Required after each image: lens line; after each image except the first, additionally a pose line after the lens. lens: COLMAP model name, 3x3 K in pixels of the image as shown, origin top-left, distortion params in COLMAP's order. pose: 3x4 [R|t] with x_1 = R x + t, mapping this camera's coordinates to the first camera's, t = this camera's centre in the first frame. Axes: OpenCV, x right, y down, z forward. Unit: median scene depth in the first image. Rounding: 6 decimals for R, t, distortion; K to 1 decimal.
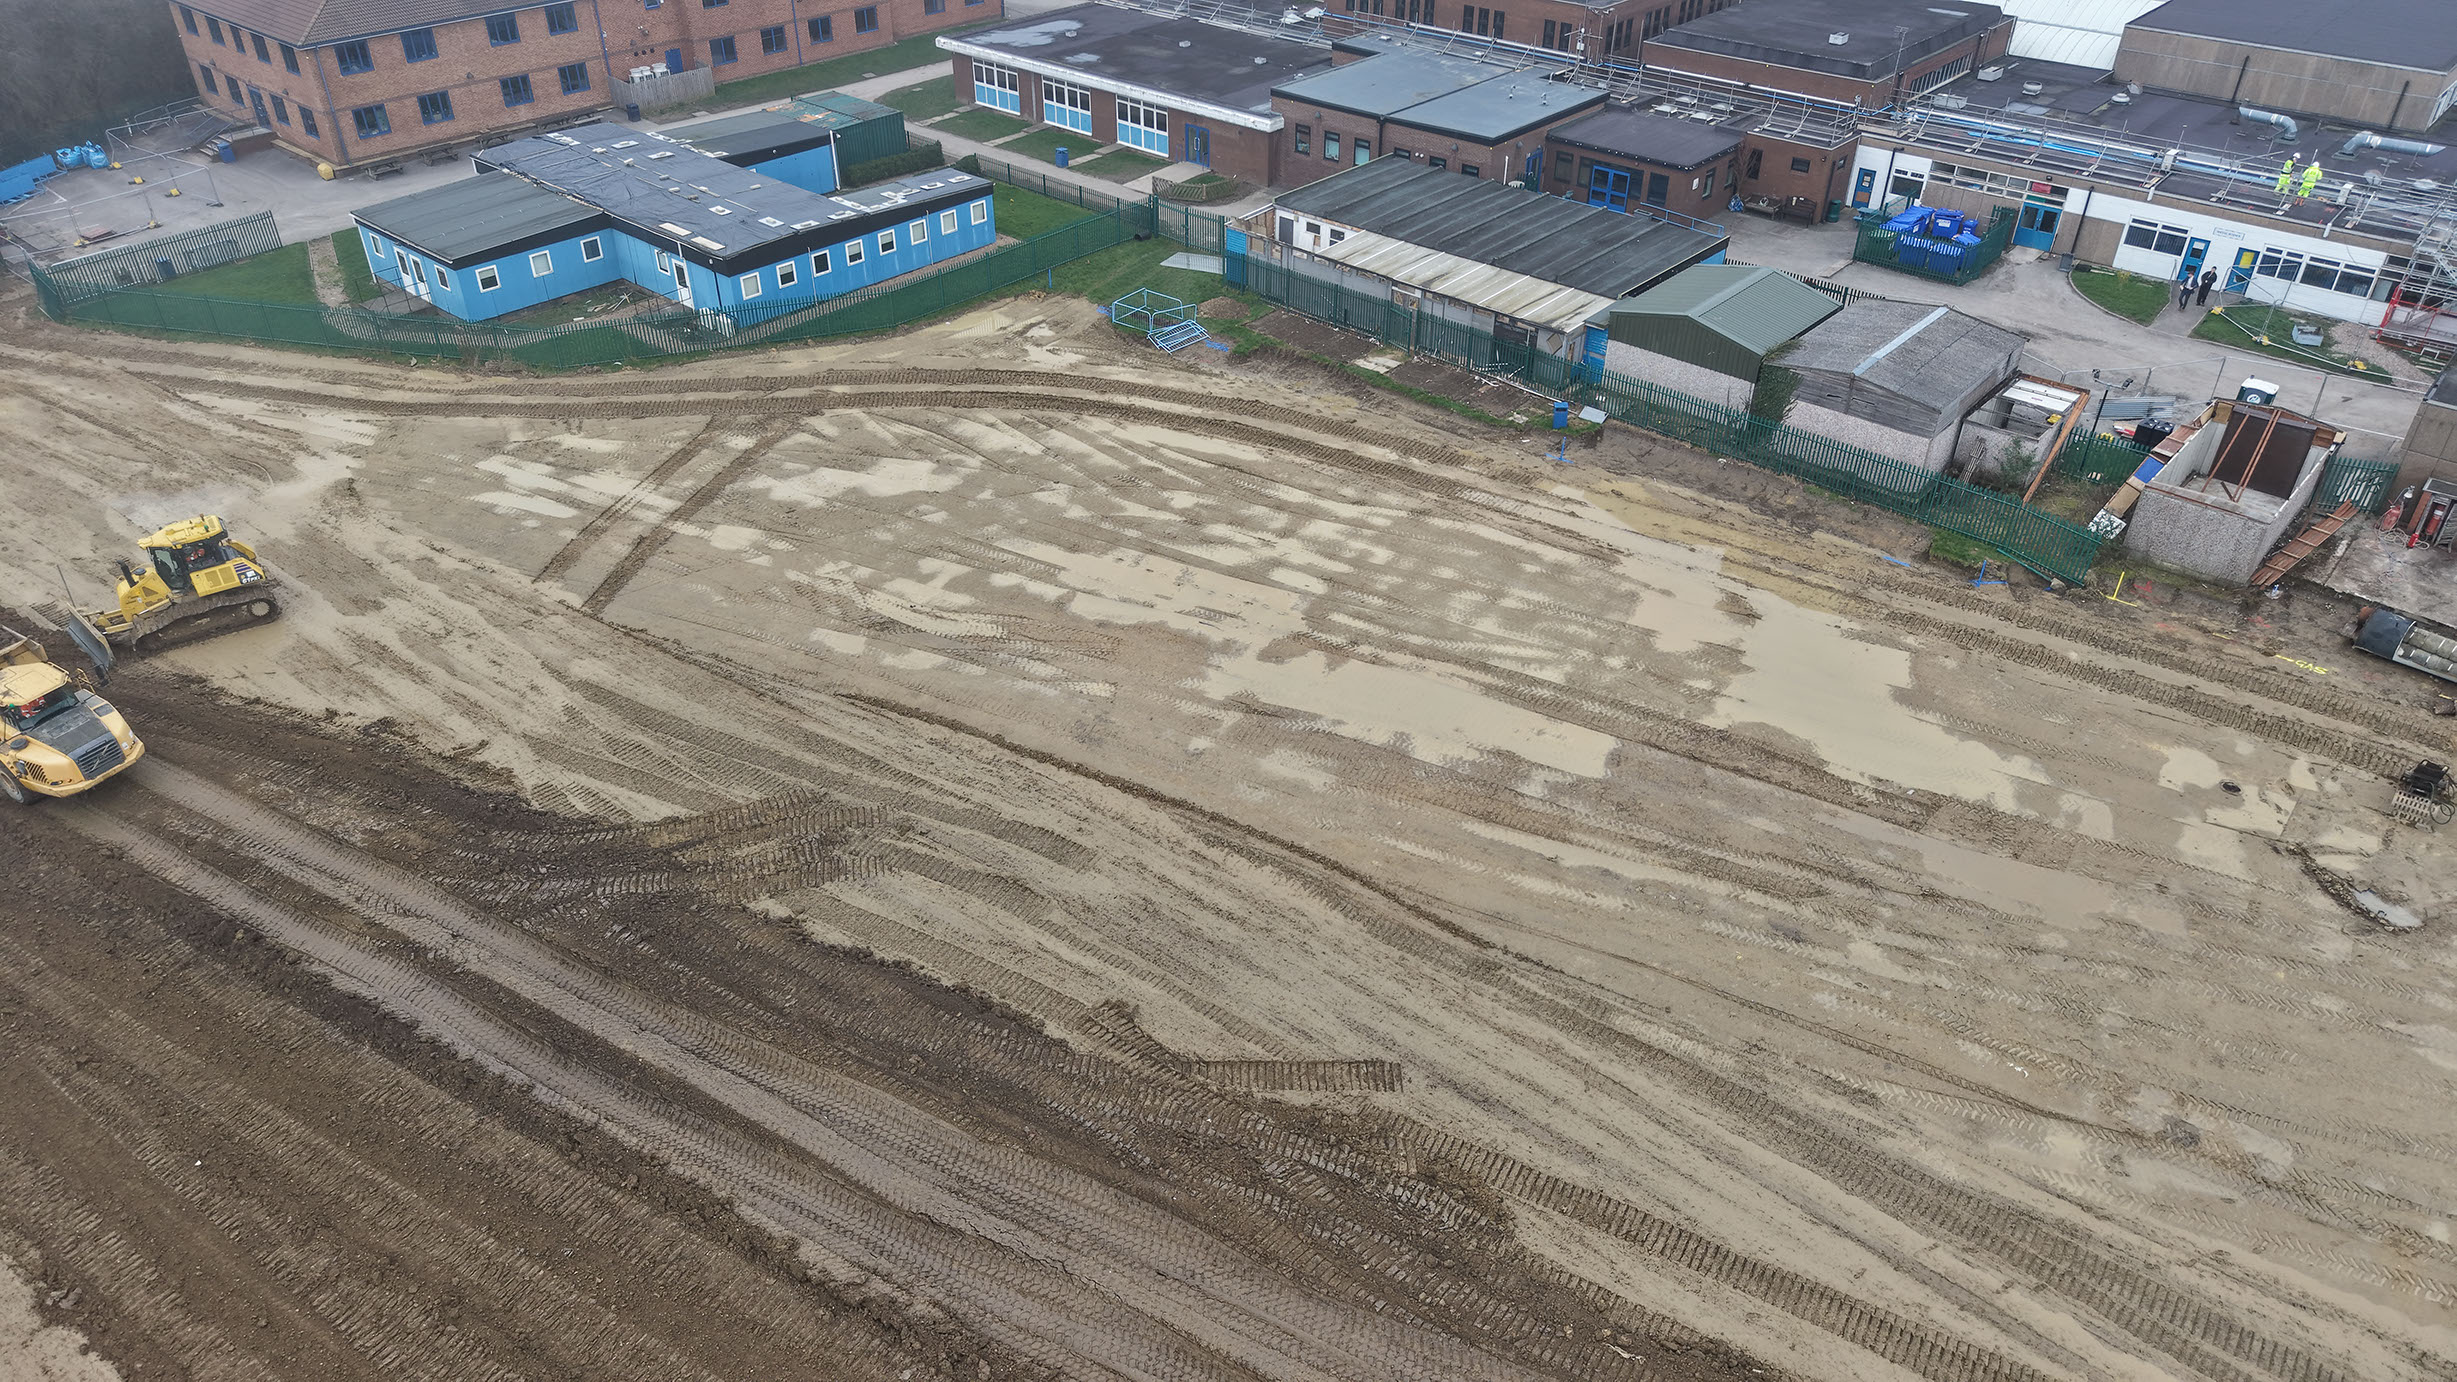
lens RADIAL K [[1637.1, 0, 1234.0], [0, 1637.1, 681.9], [0, 0, 1]] dist [0.036521, -0.043302]
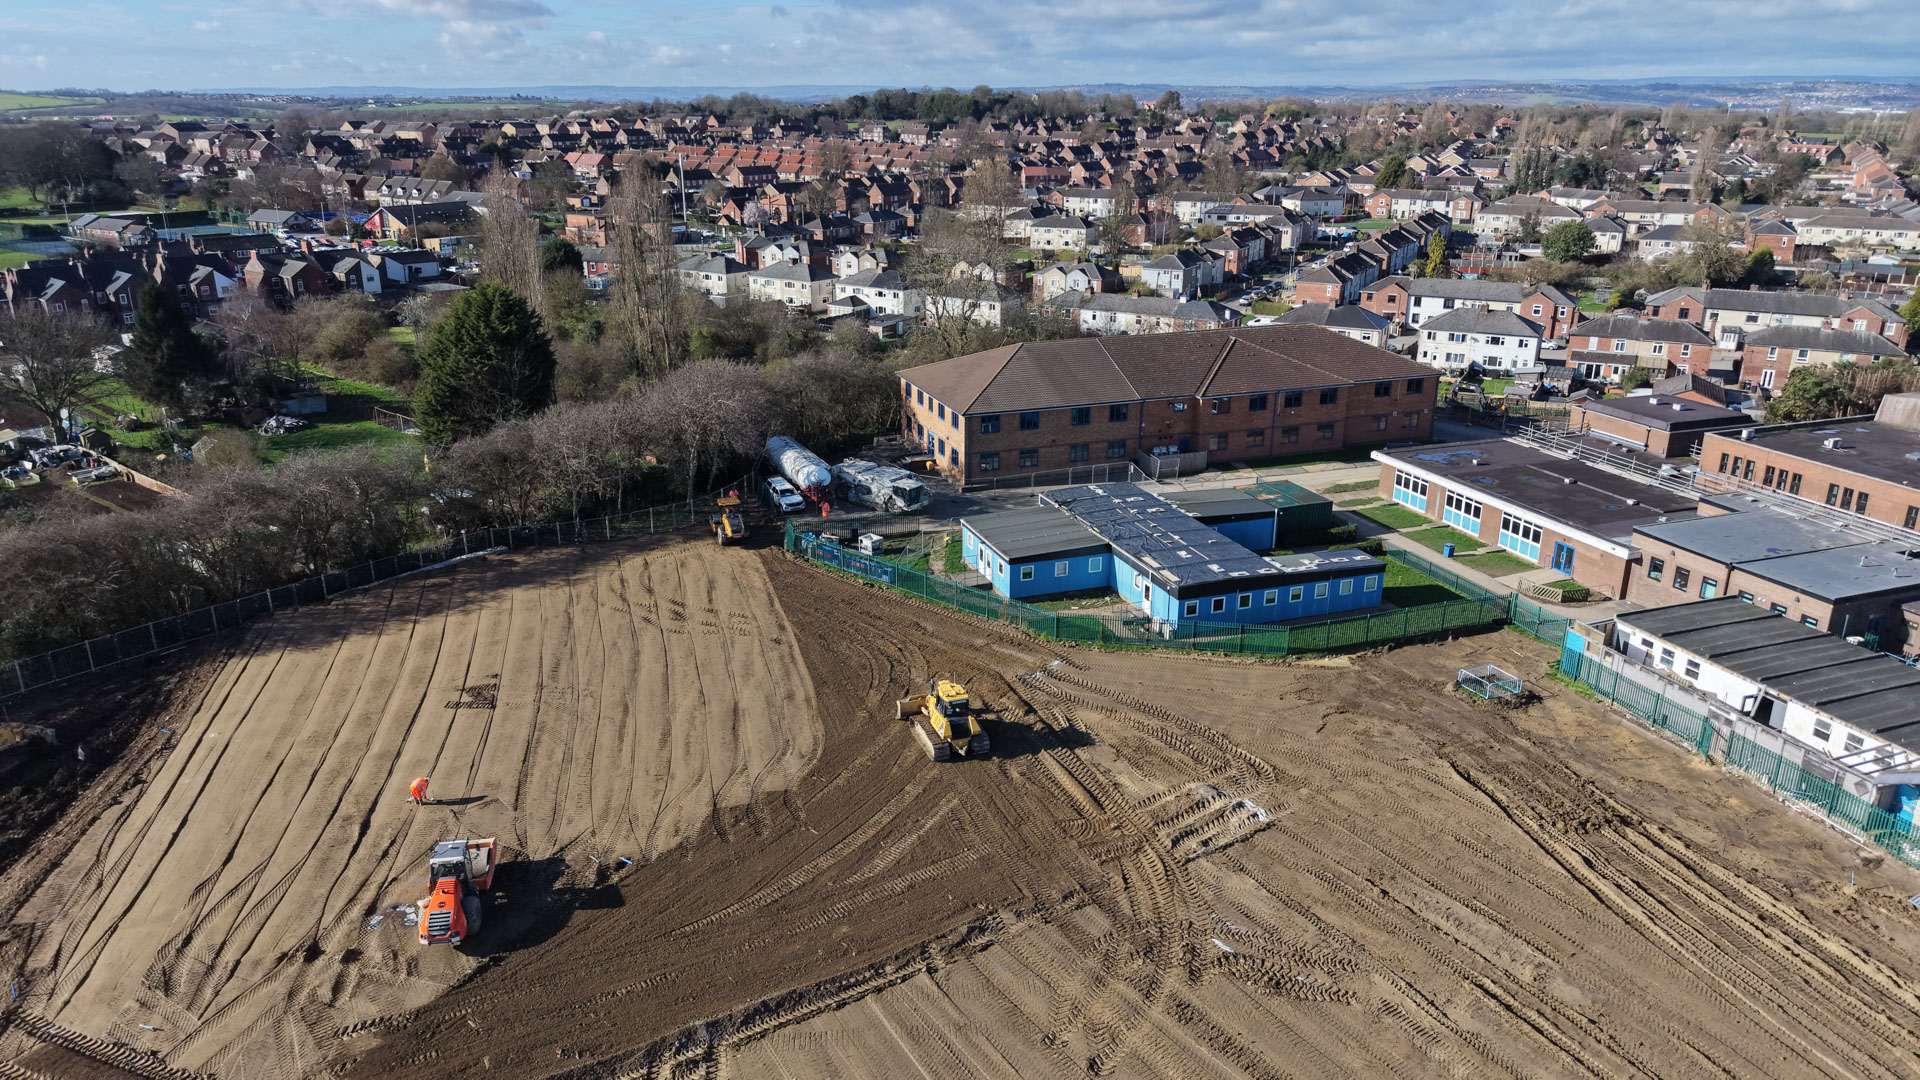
lens RADIAL K [[1279.3, 0, 966.4], [0, 1279.3, 540.6], [0, 0, 1]] dist [0.036521, -0.043302]
pose [[0.876496, 0.153489, -0.456284, 0.029573], [-0.270816, 0.940824, -0.203739, -0.016979], [0.398011, 0.302146, 0.866196, -0.049430]]
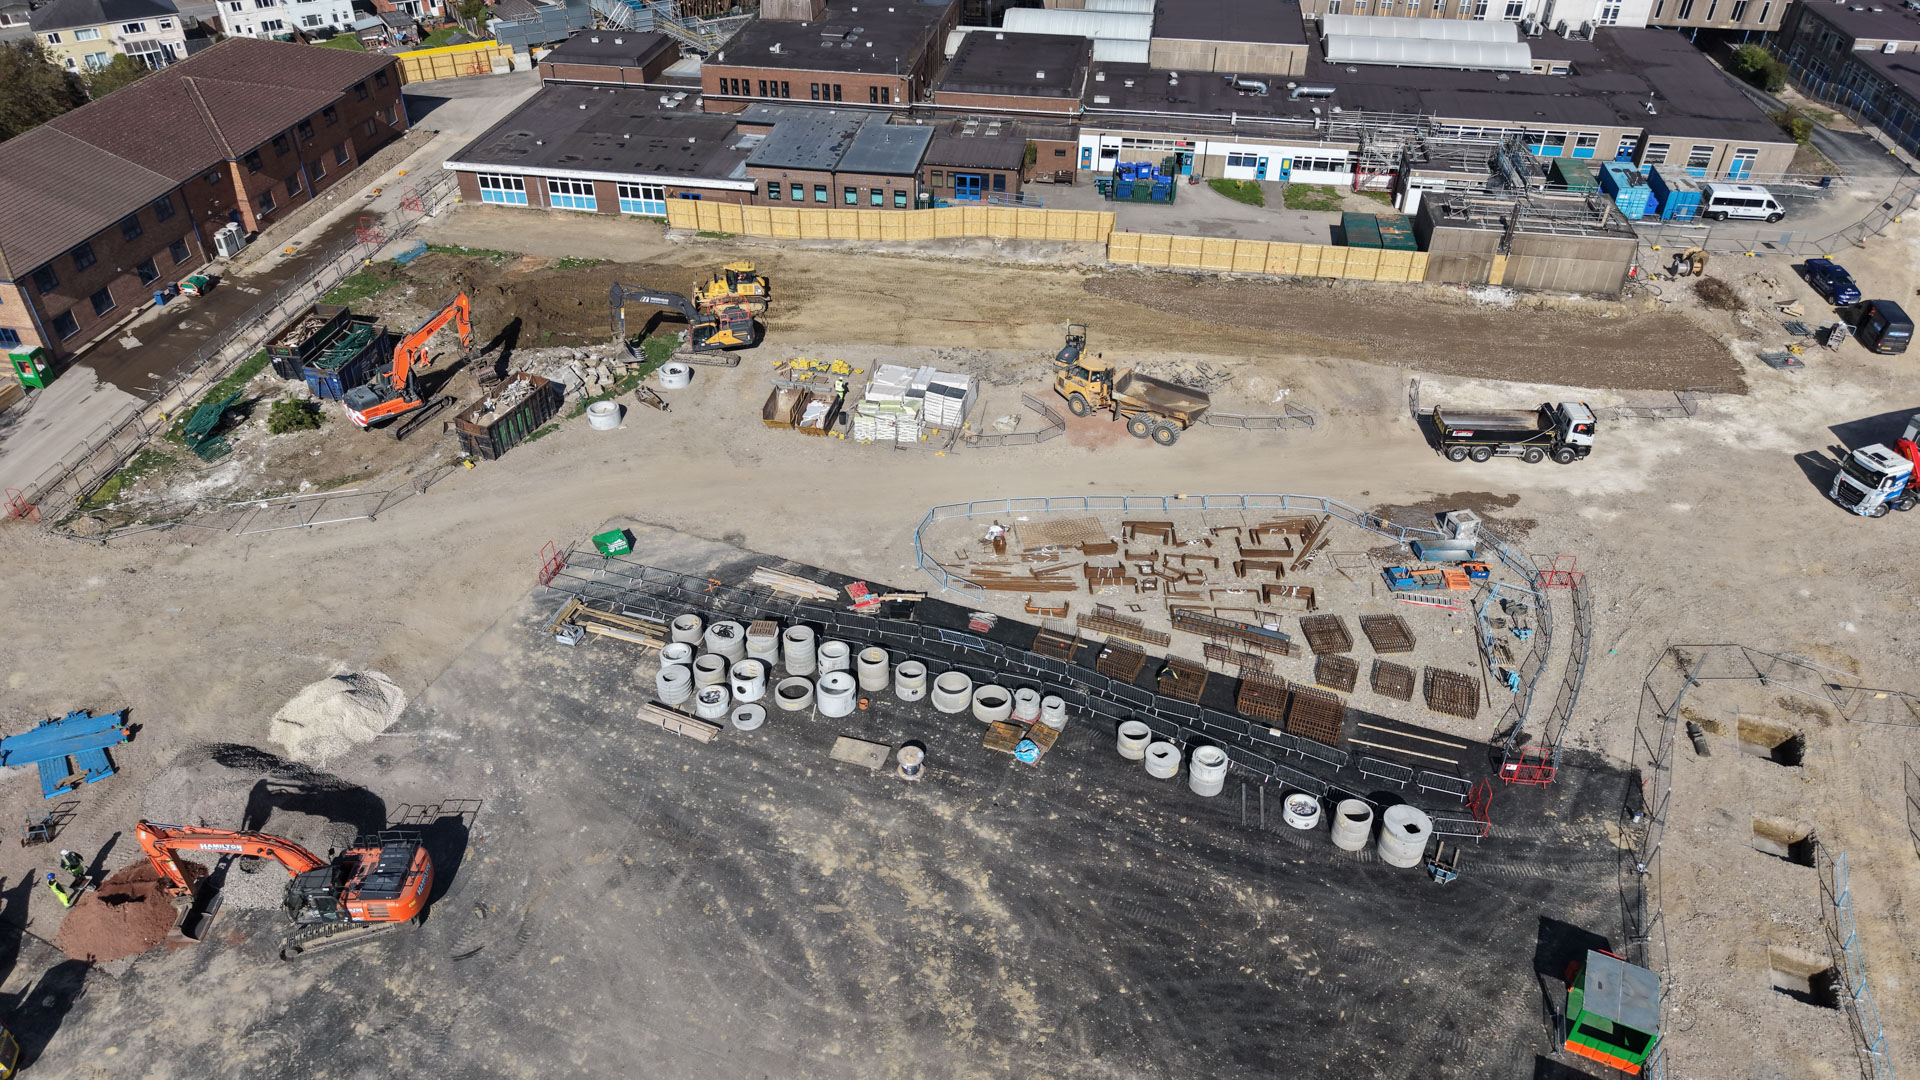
lens RADIAL K [[1279.3, 0, 949.9], [0, 1279.3, 547.6], [0, 0, 1]] dist [0.036521, -0.043302]
pose [[0.840498, -0.321635, 0.436020, -0.516397], [0.301152, 0.946305, 0.117532, -0.116042], [-0.450411, 0.032523, 0.892229, -0.169458]]
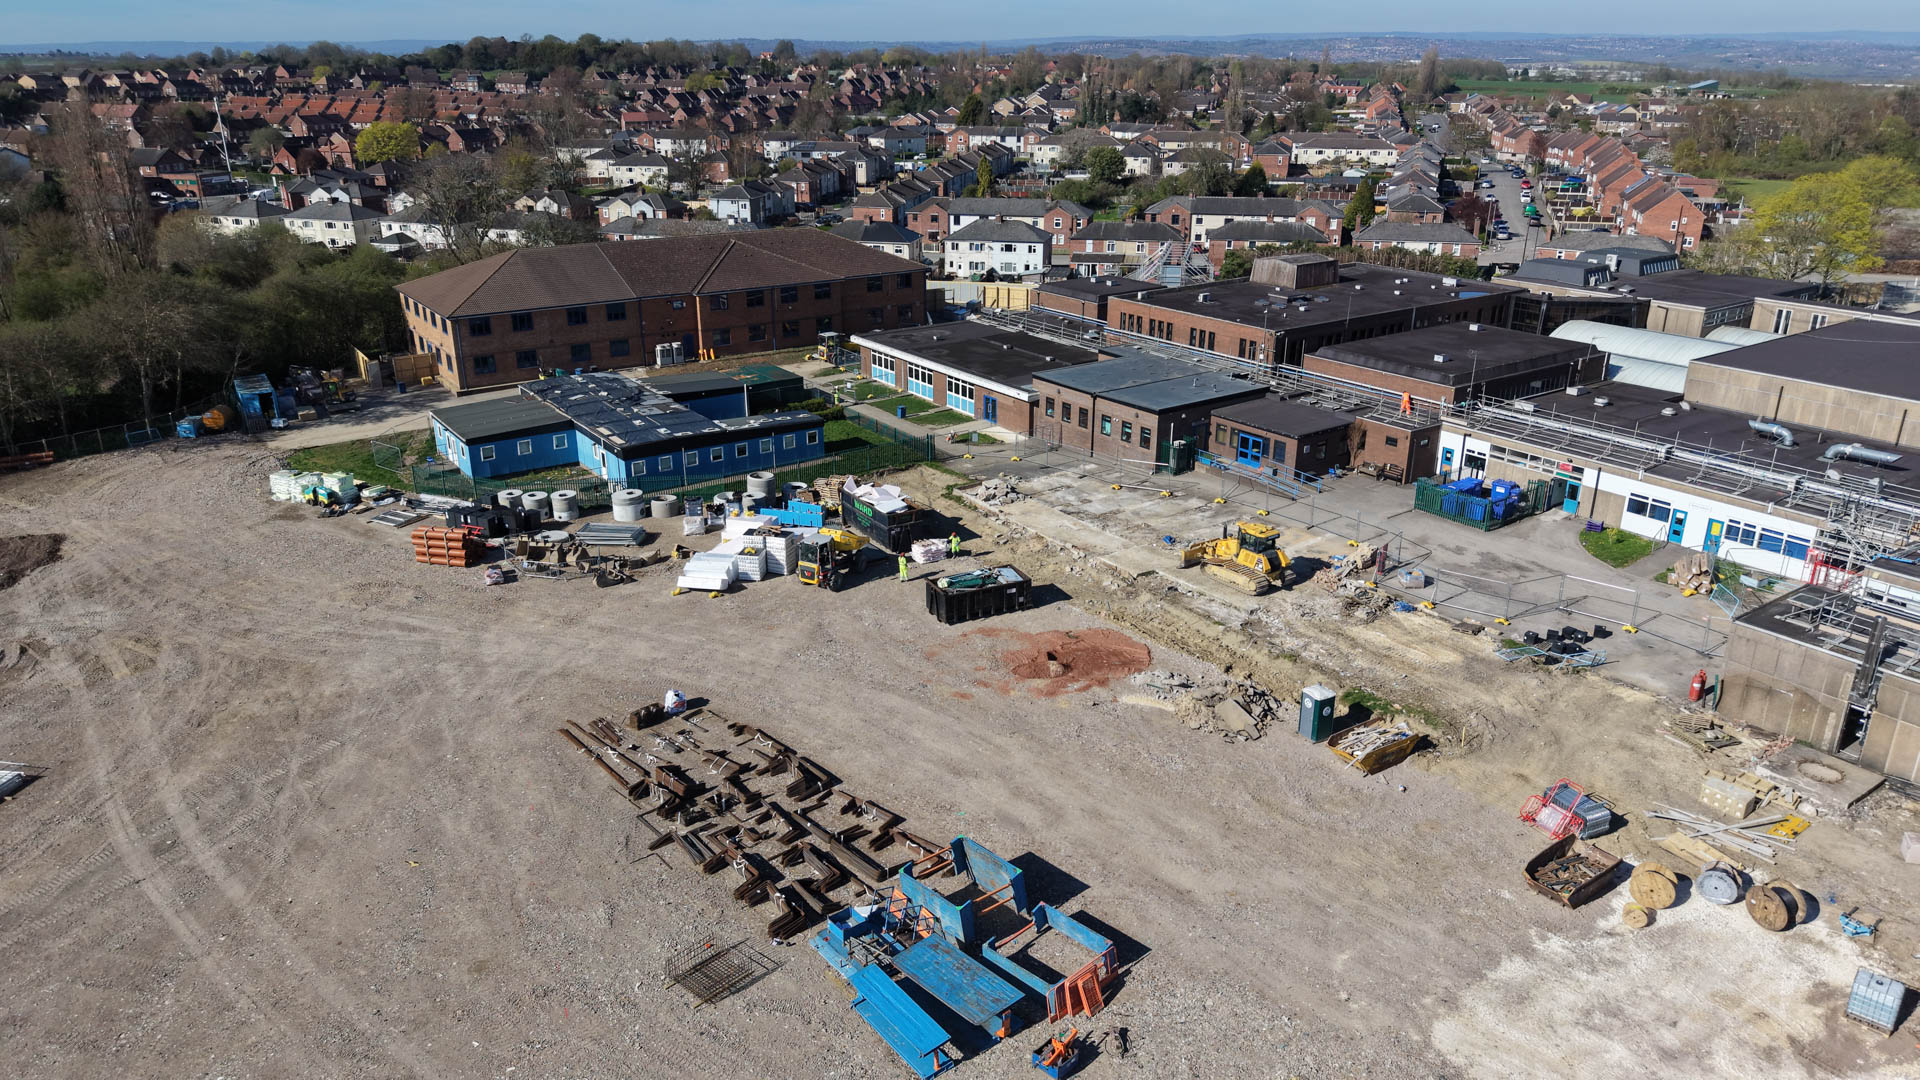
lens RADIAL K [[1279.3, 0, 964.6], [0, 1279.3, 544.8], [0, 0, 1]] dist [0.036521, -0.043302]
pose [[0.970624, 0.080120, -0.226869, 0.262619], [-0.131643, 0.966113, -0.222025, 0.051283], [0.201392, 0.245369, 0.948280, -0.054567]]
